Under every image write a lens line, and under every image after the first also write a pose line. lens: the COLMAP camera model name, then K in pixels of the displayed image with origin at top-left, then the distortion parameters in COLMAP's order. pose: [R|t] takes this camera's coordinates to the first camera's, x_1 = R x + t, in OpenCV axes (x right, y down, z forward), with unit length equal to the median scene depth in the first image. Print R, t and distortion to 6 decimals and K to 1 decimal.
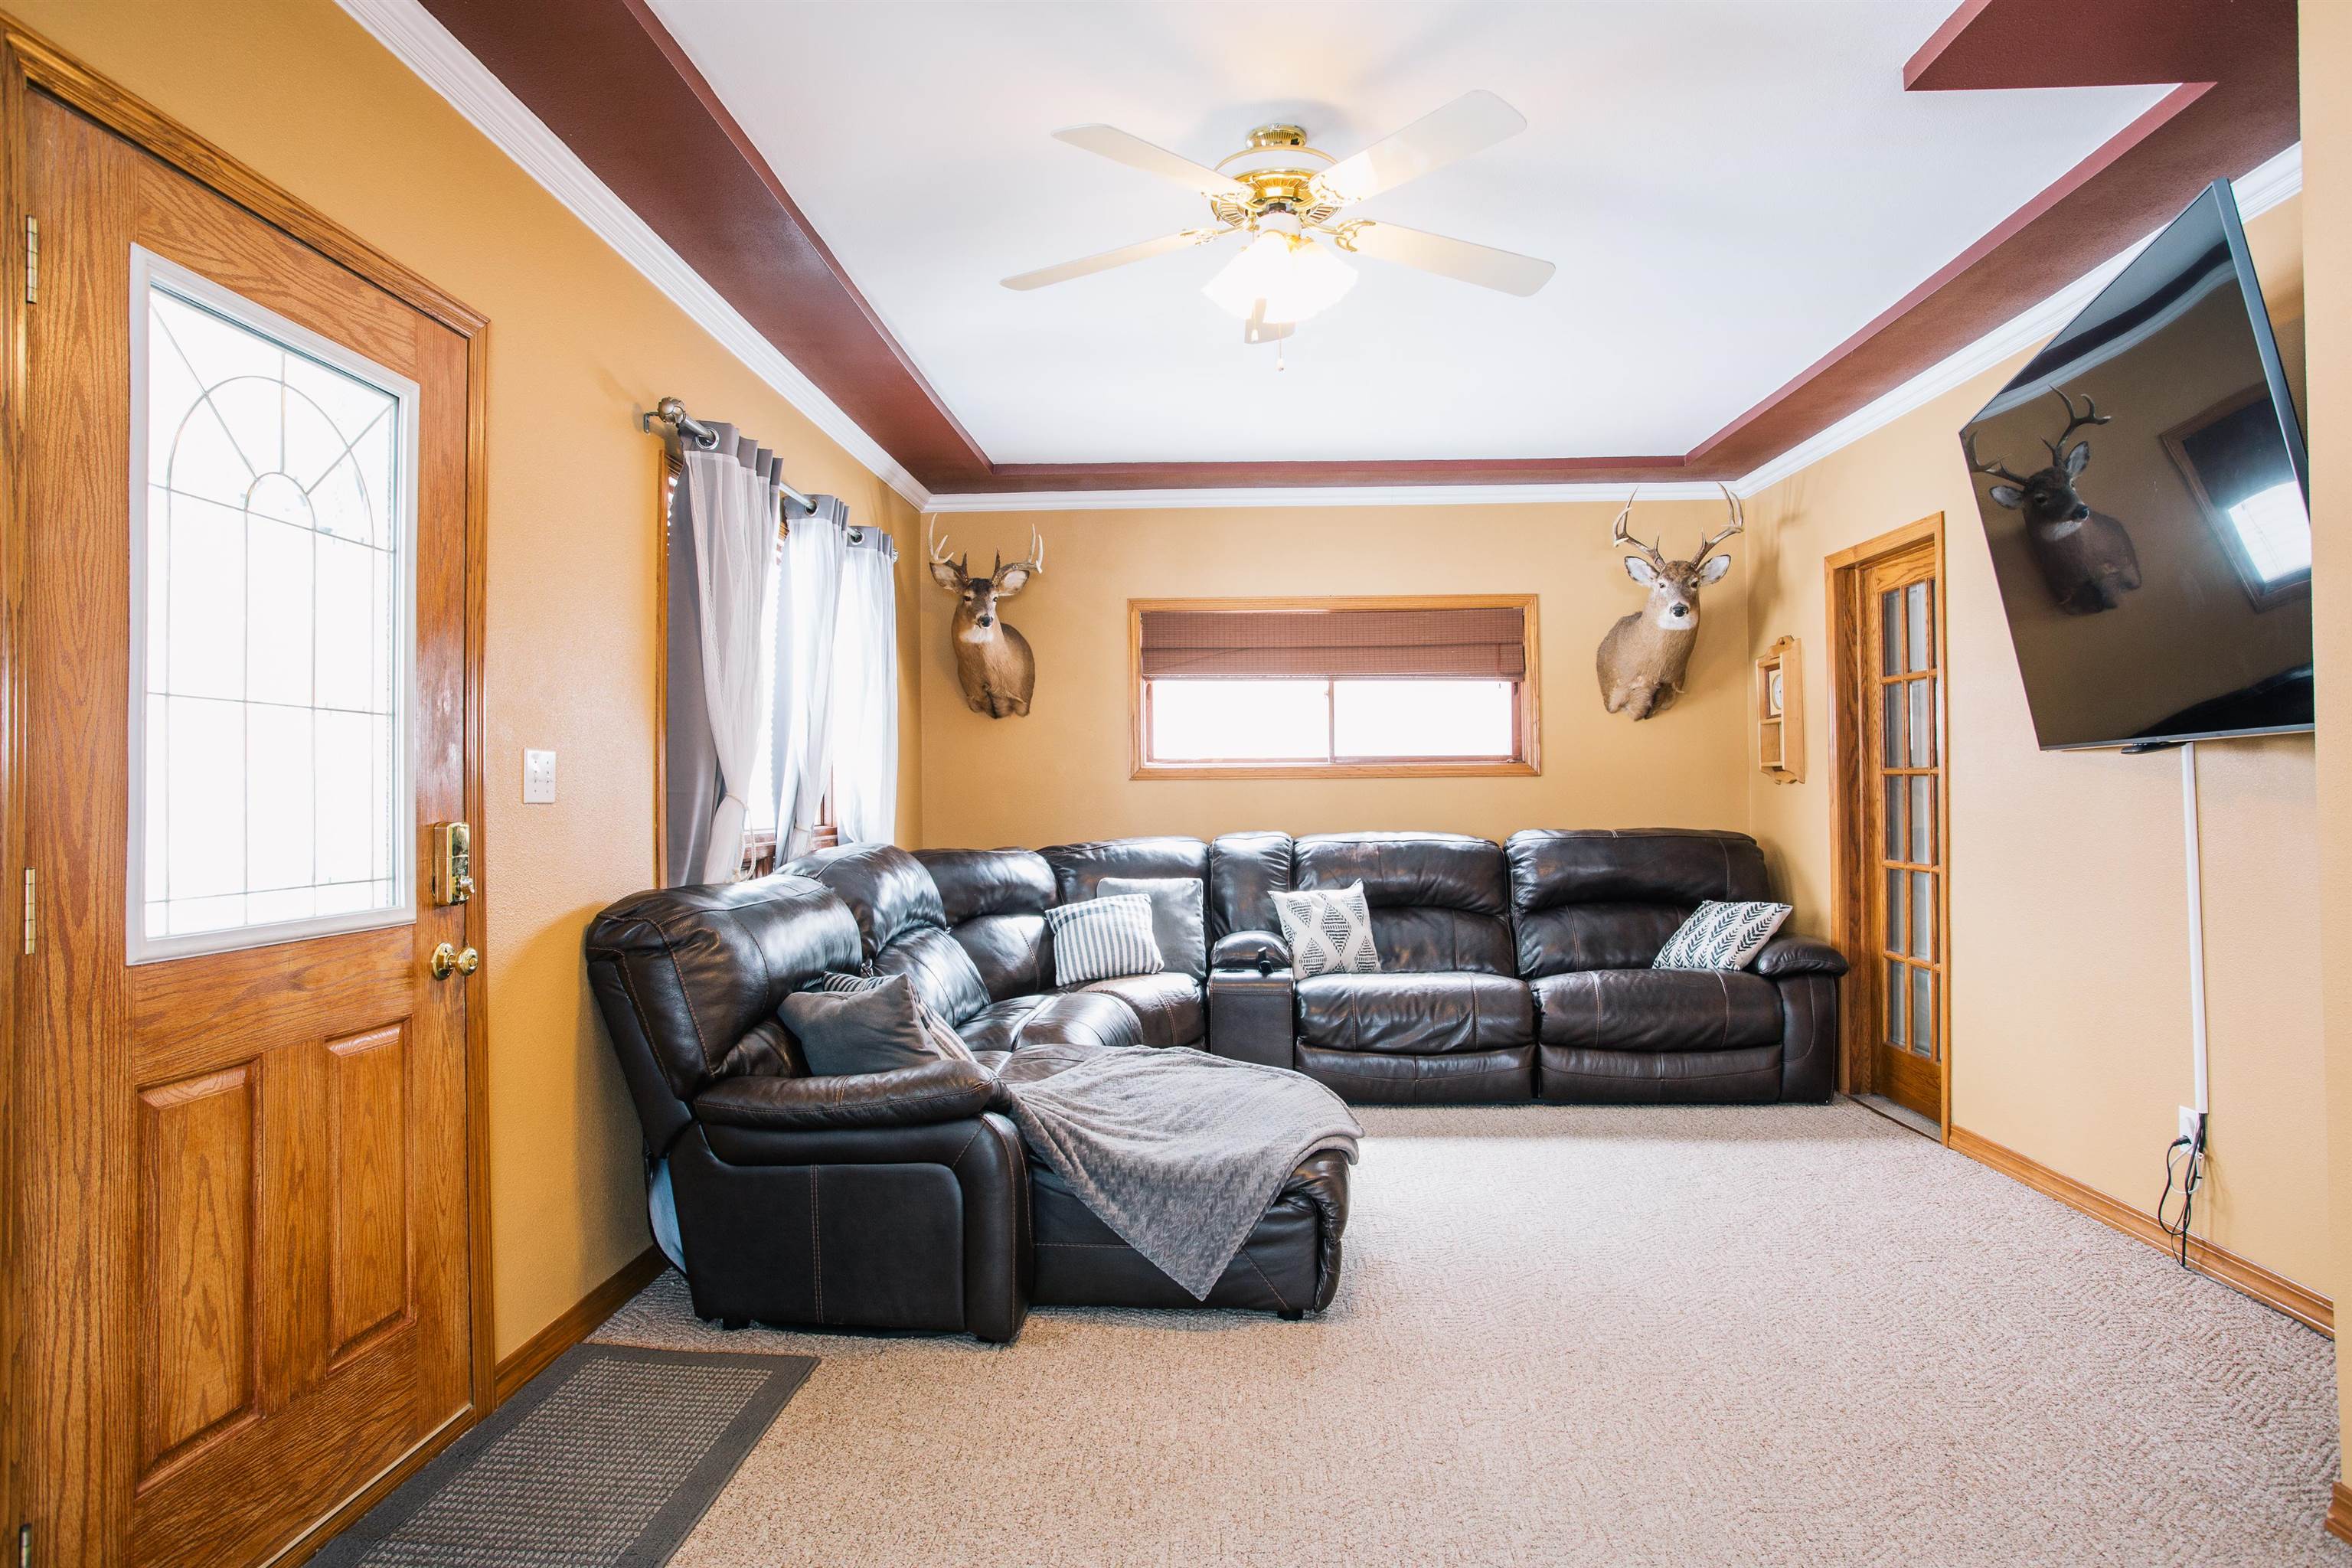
lens RADIAL K [[1343.5, 0, 1188.9], [0, 1343.5, 776.0], [0, 0, 1]] dist [-0.075260, 0.050214]
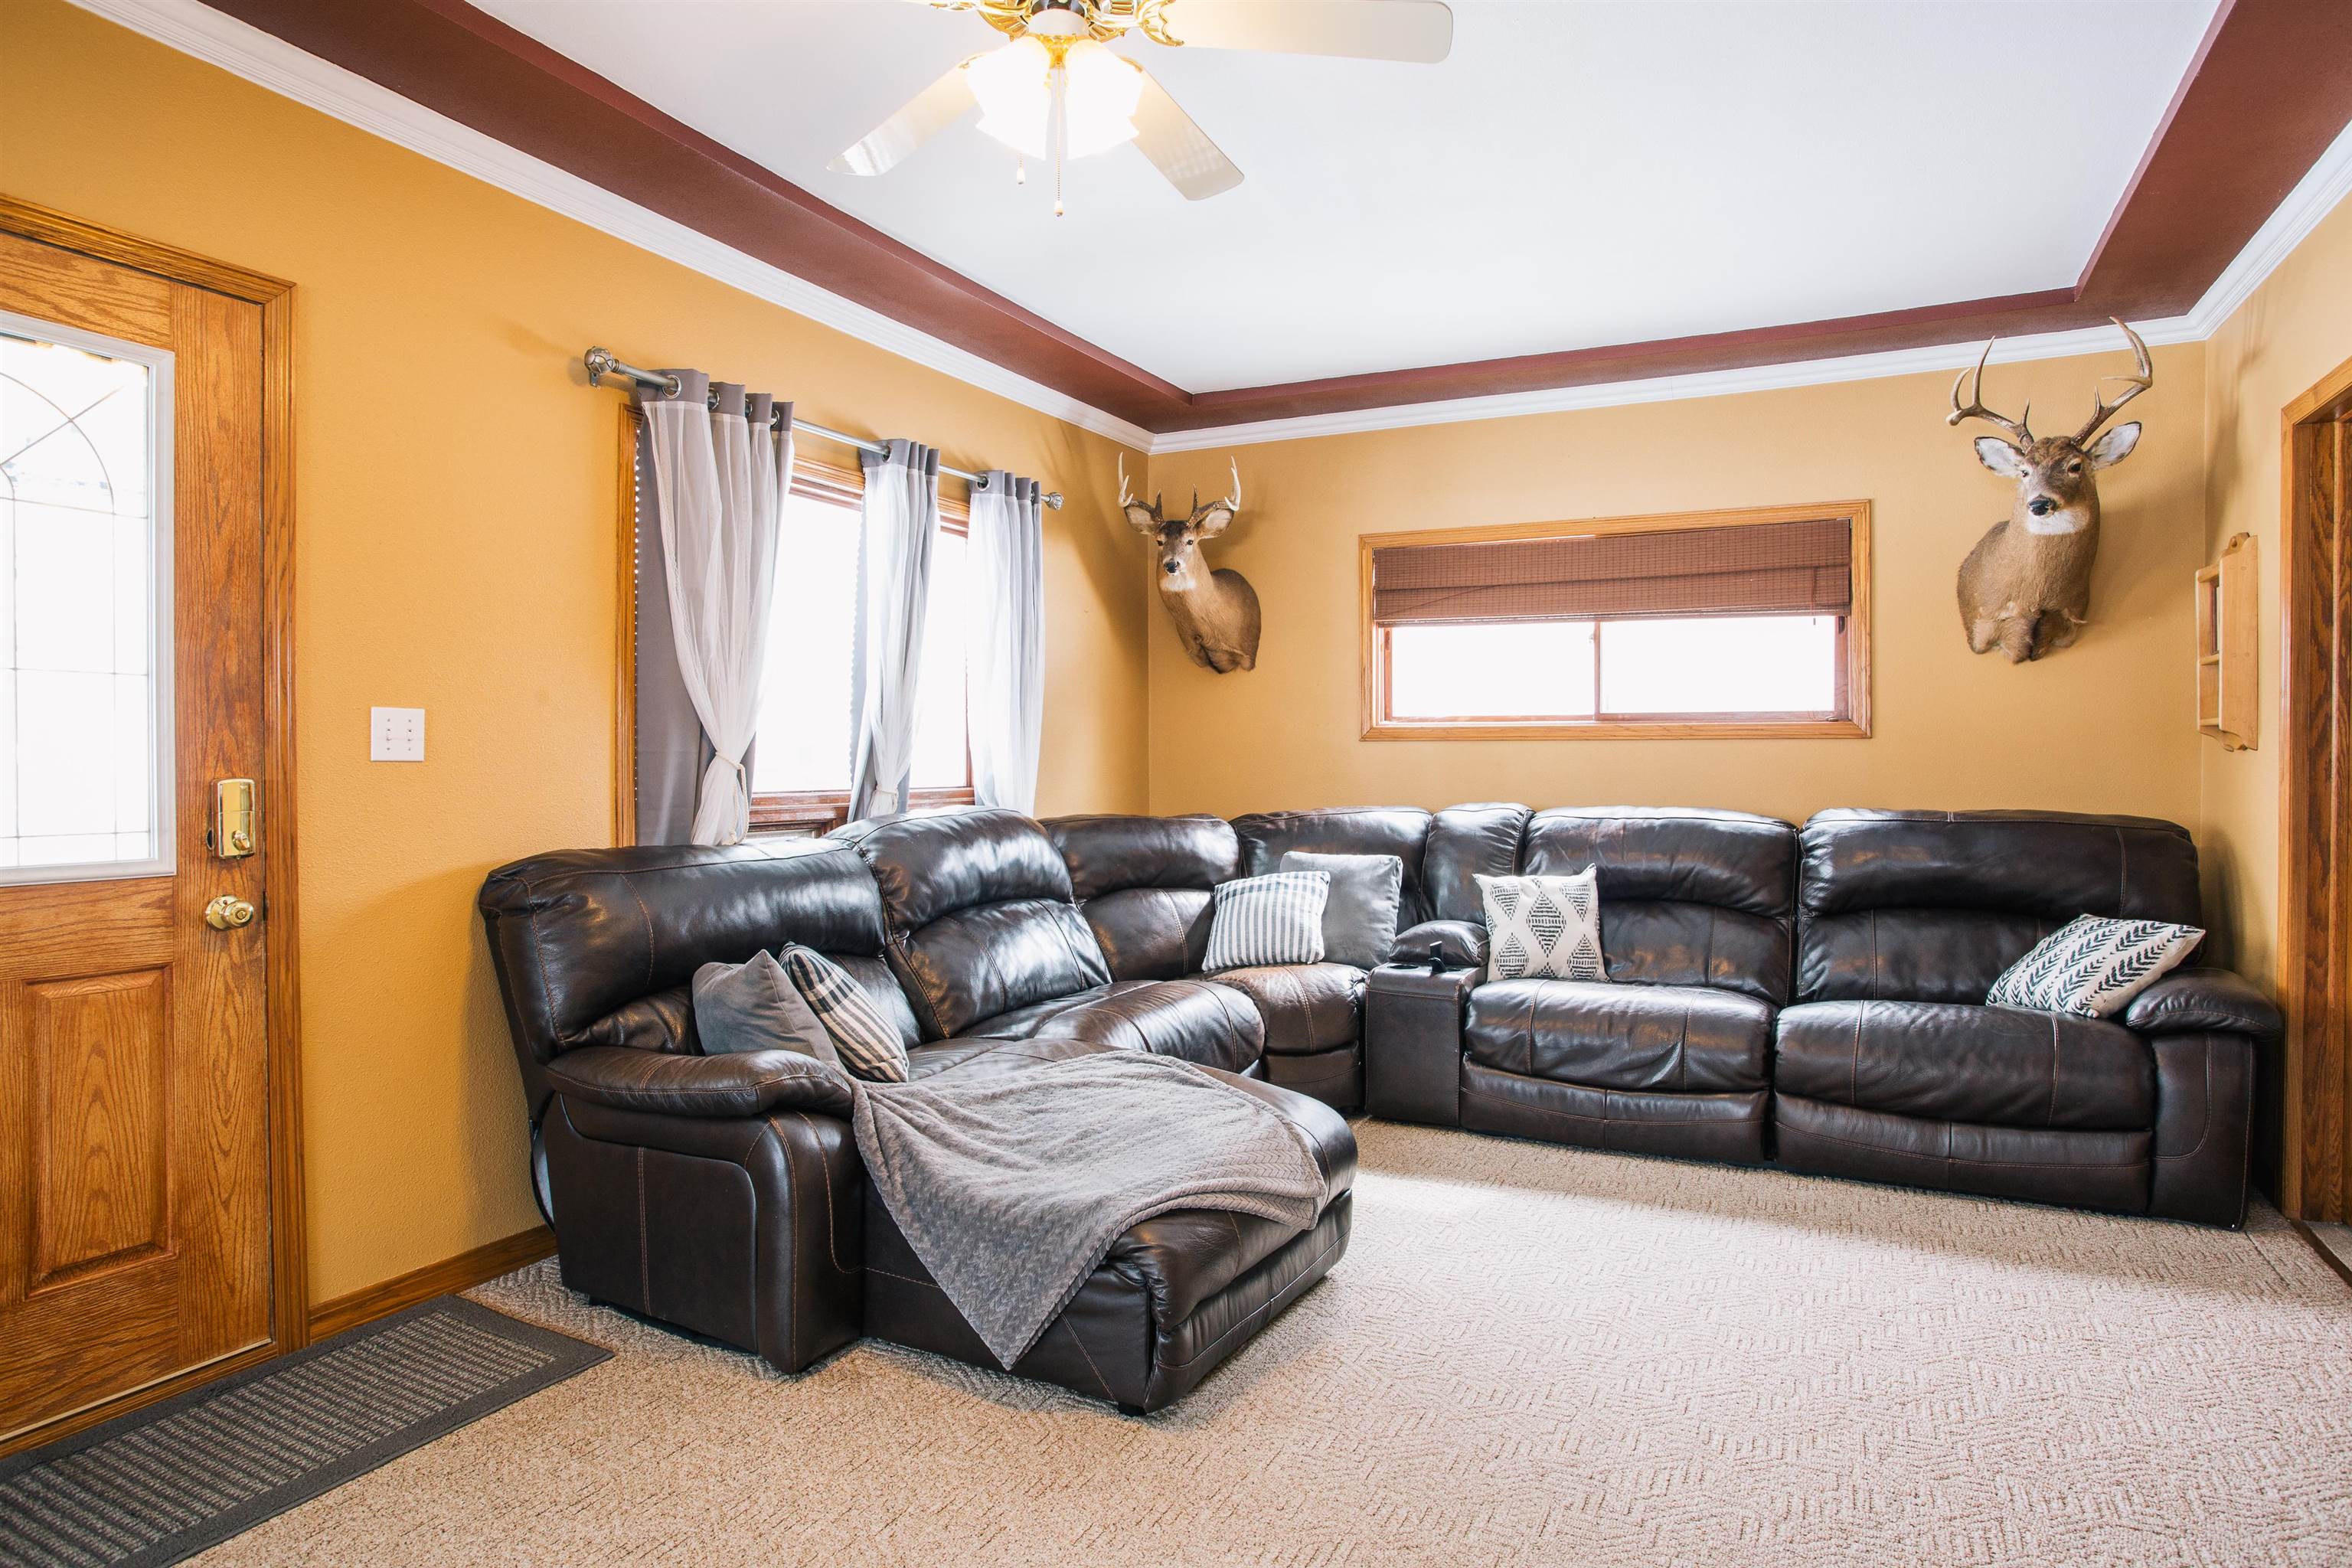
lens RADIAL K [[1352.9, 0, 1176.6], [0, 1352.9, 775.9], [0, 0, 1]] dist [-0.067616, 0.041832]
pose [[0.911789, 0.013808, -0.410427, 0.251199], [-0.002272, 0.999589, 0.028582, 0.000784], [0.410653, -0.025128, 0.911446, 0.168101]]
